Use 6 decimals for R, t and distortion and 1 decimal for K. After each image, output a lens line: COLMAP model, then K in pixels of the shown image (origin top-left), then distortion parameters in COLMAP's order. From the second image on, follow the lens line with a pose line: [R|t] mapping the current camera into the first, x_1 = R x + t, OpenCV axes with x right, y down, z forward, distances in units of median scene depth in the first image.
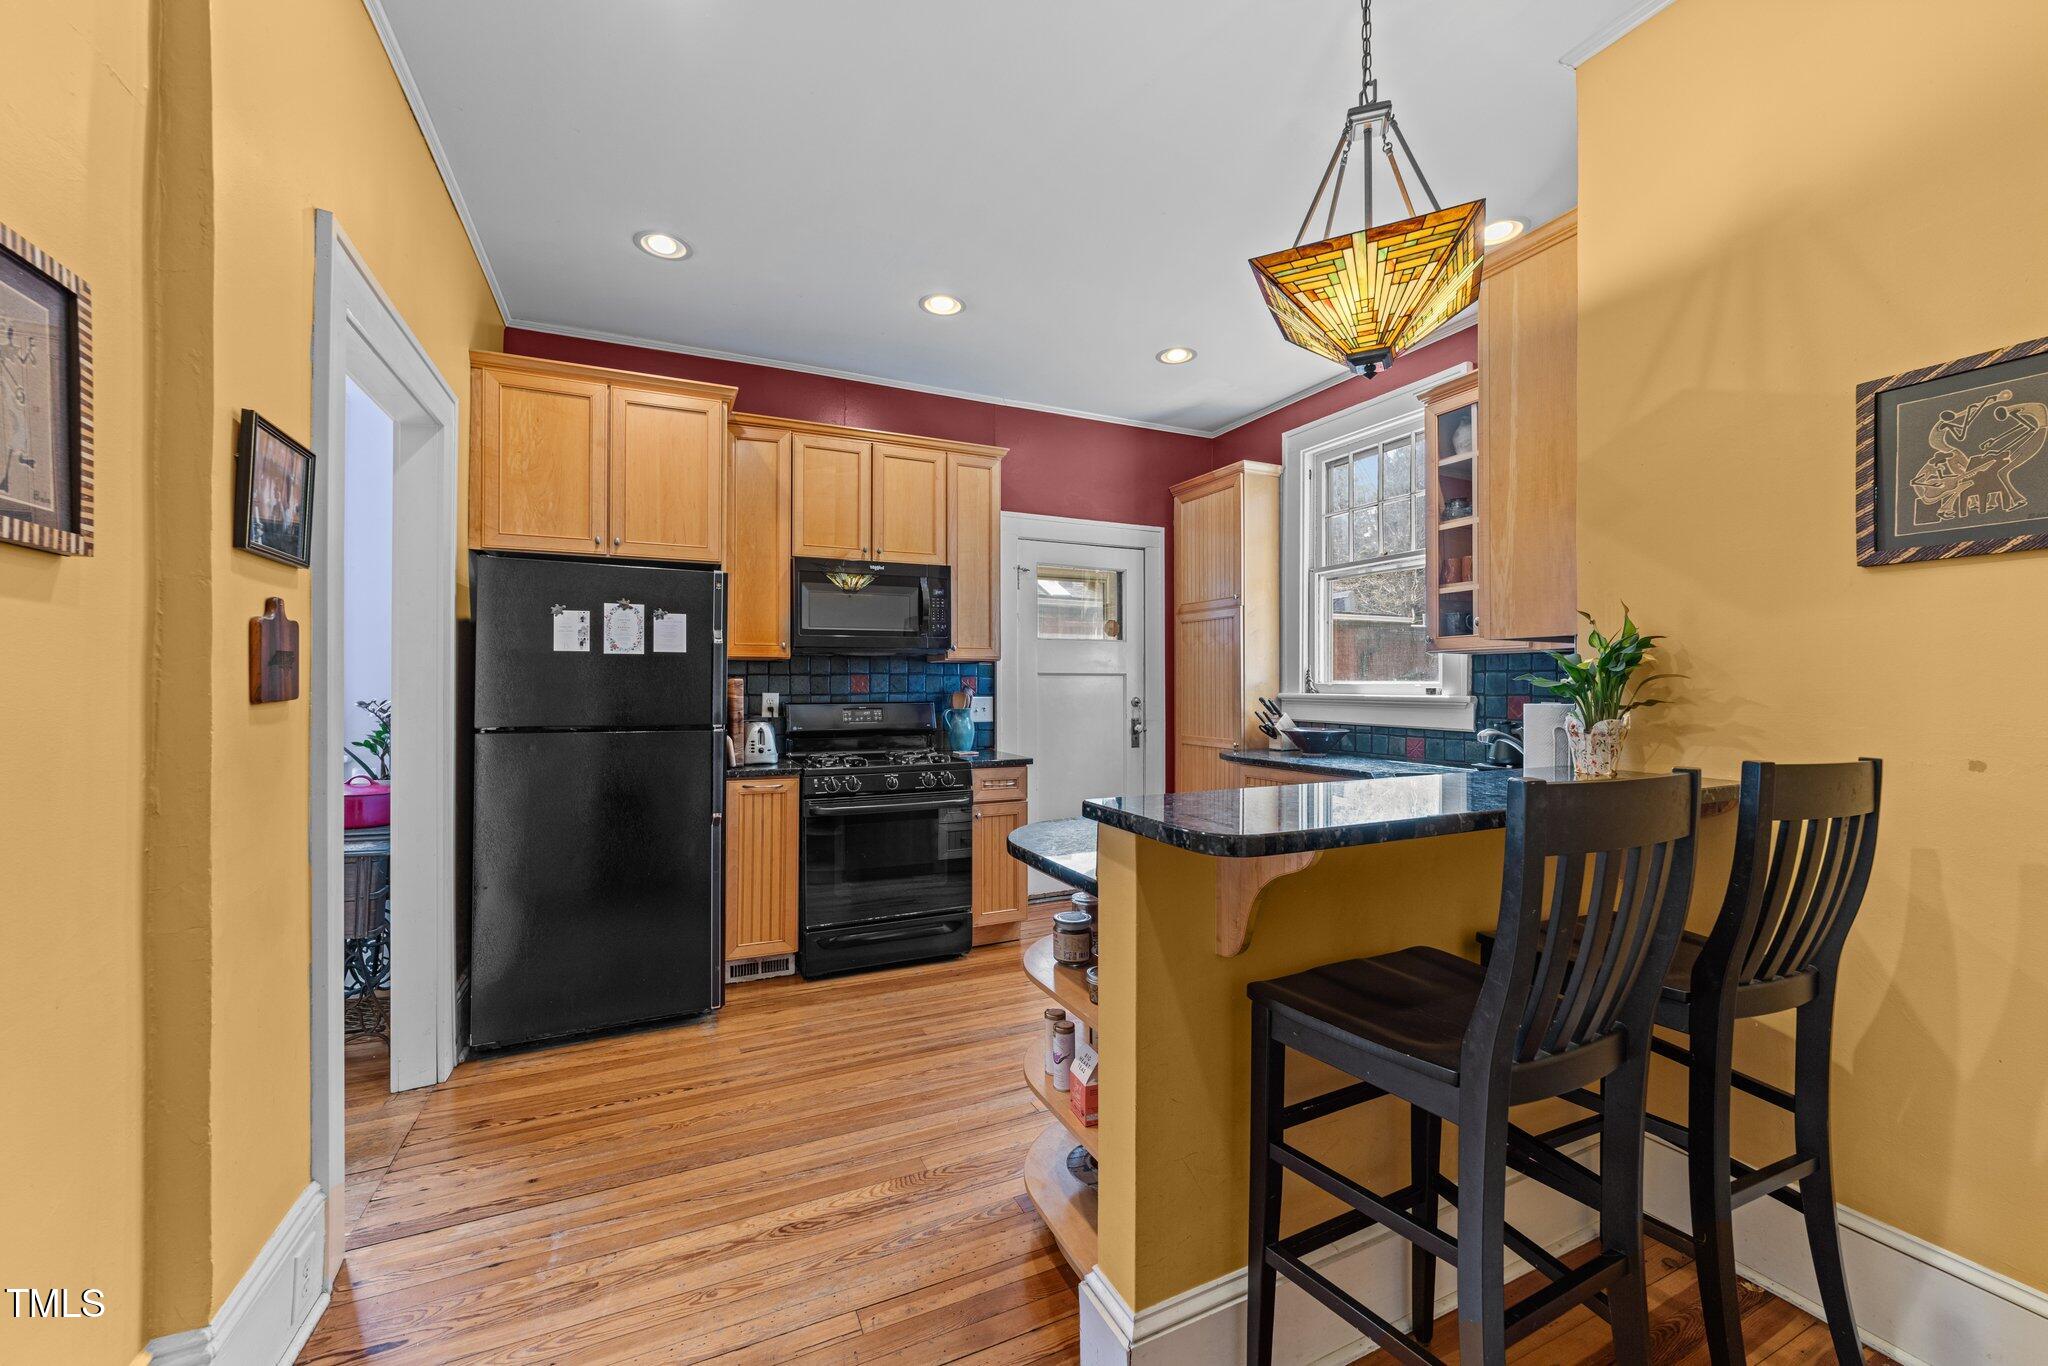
lens RADIAL K [[781.8, 0, 1017.6], [0, 781.8, 684.0], [0, 0, 1]] dist [-0.005604, 0.004072]
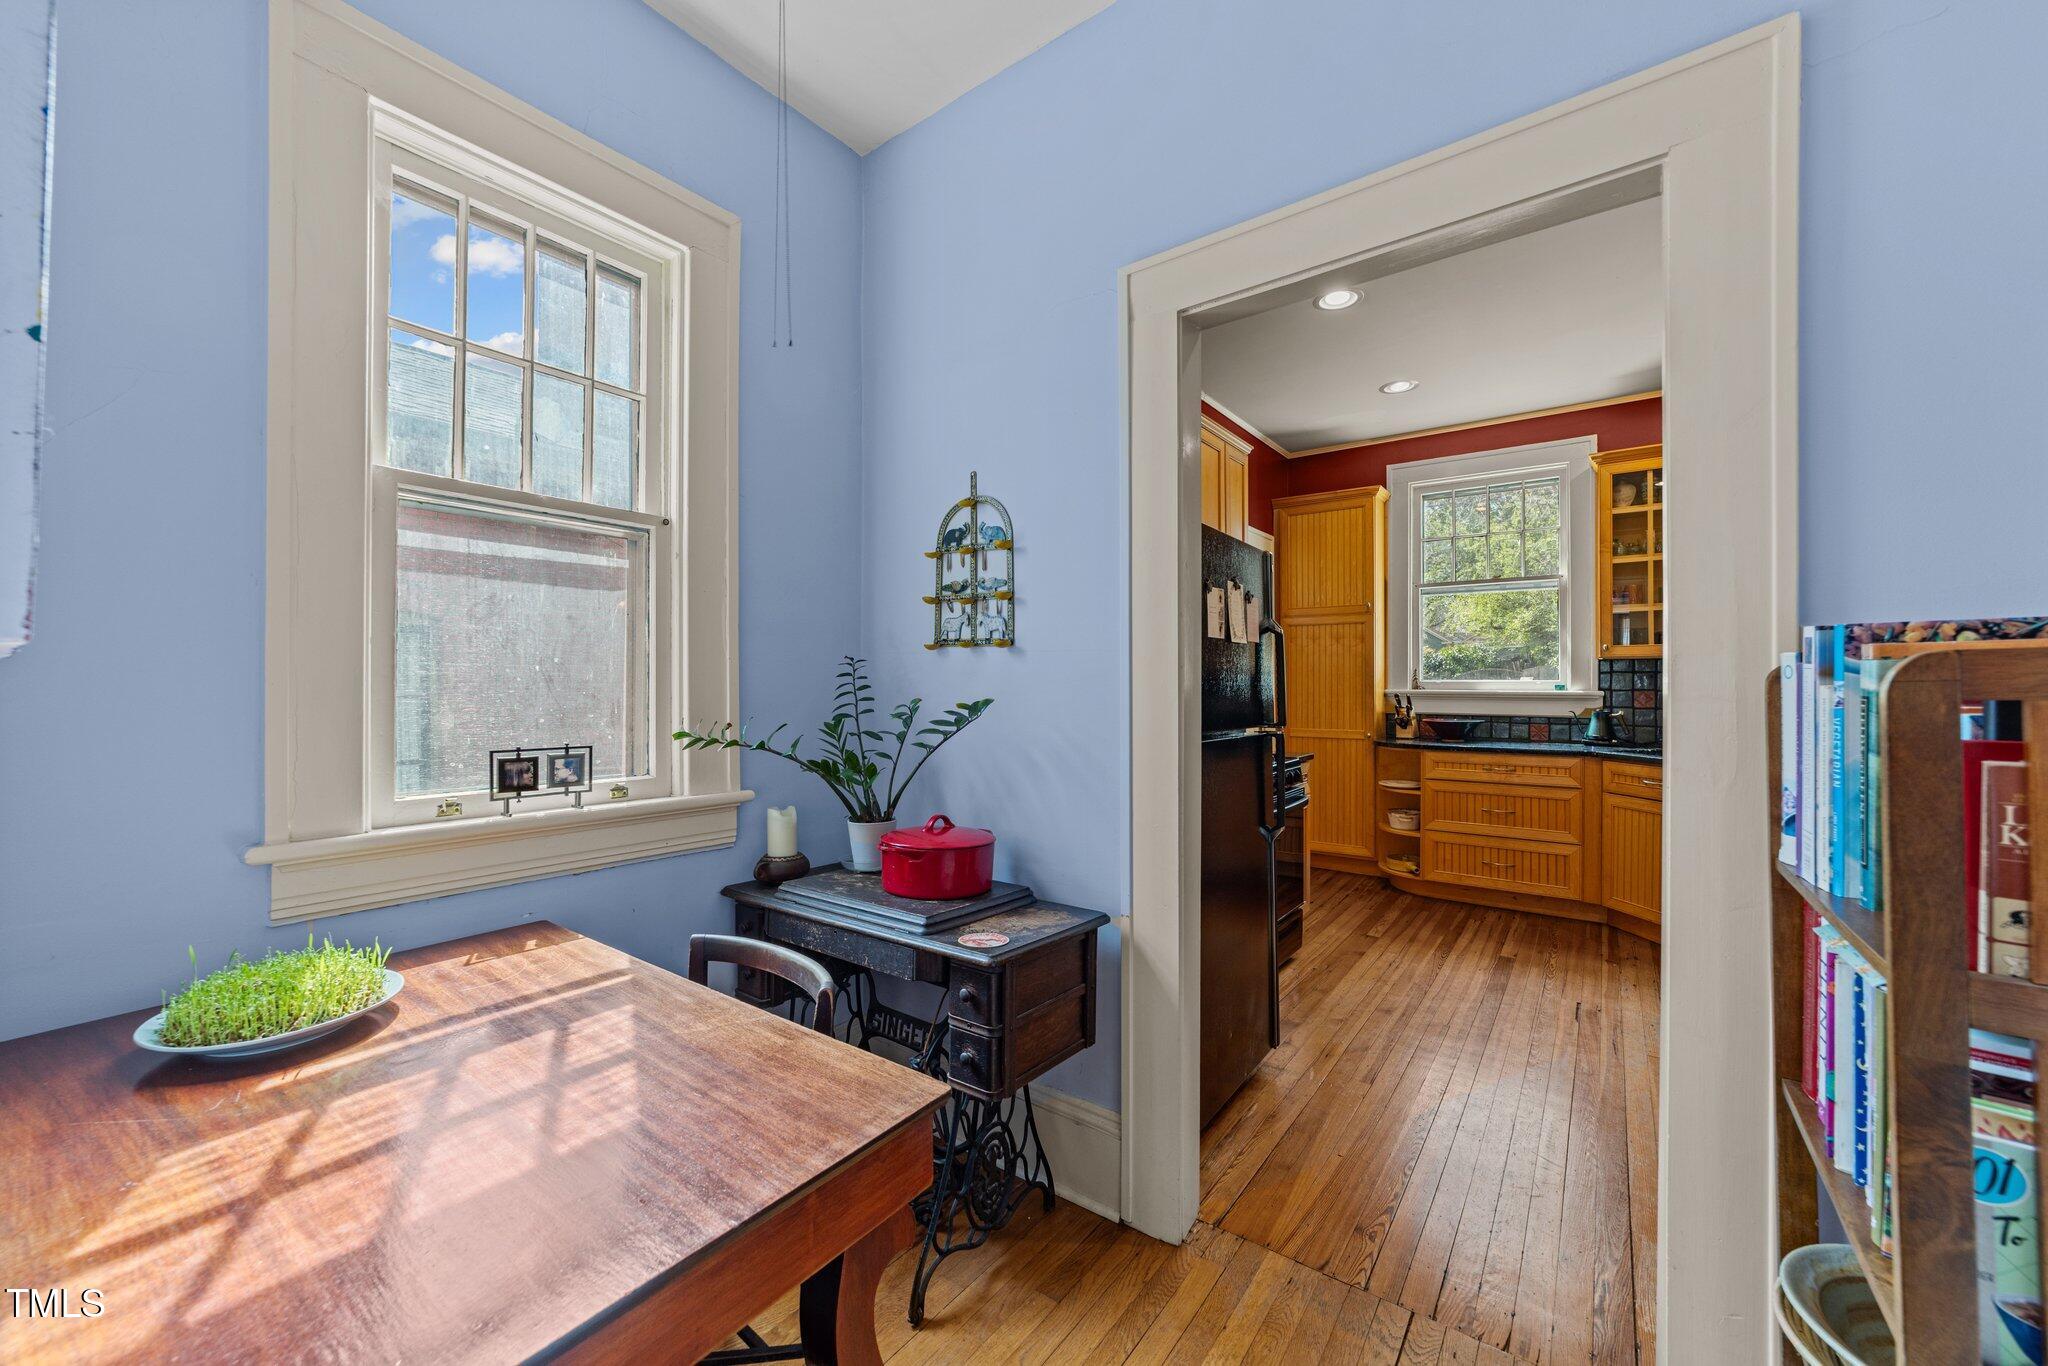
lens RADIAL K [[781.8, 0, 1022.6], [0, 781.8, 684.3], [0, 0, 1]] dist [-0.005604, 0.004072]
pose [[0.877359, 0.000071, 0.479835, -0.791362], [-0.000475, 1.000000, 0.000721, 0.003474], [-0.479835, -0.000861, 0.877359, 0.273820]]
